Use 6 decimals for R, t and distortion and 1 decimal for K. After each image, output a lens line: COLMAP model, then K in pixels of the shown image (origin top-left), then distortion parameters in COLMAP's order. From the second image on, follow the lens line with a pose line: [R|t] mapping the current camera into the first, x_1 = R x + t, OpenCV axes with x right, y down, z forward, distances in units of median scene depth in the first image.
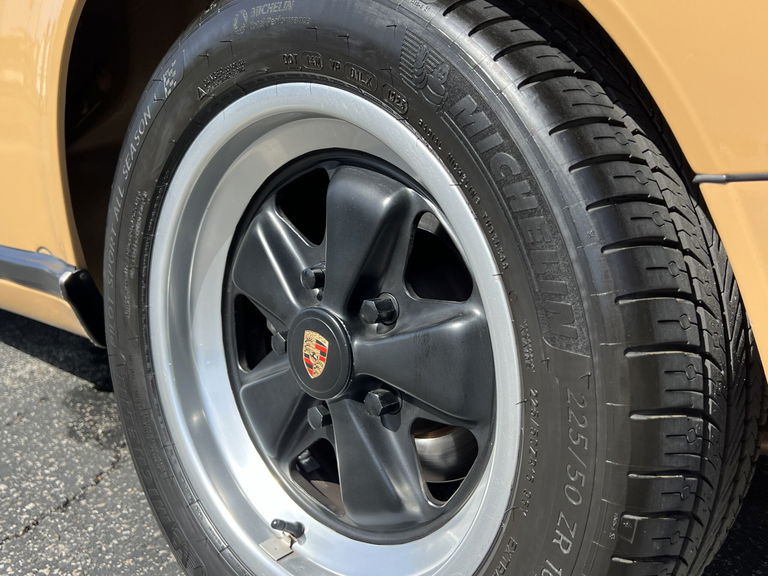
lens RADIAL K [[810.3, 0, 385.7], [0, 810.3, 292.3], [0, 0, 1]] dist [0.036435, 0.000000]
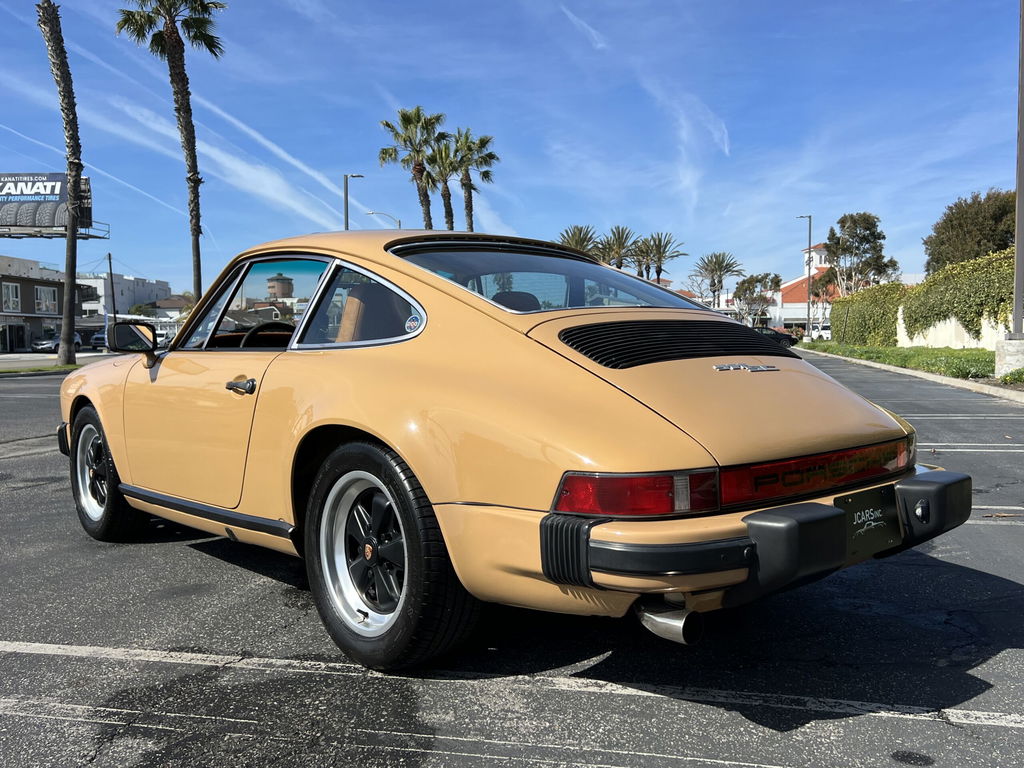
lens RADIAL K [[913.6, 0, 513.7], [0, 913.6, 383.1], [0, 0, 1]] dist [0.030320, -0.071894]
pose [[0.995194, -0.030648, -0.093002, 0.762775], [0.012826, 0.982374, -0.186486, 0.093569], [0.097078, 0.184397, 0.978046, -2.366957]]
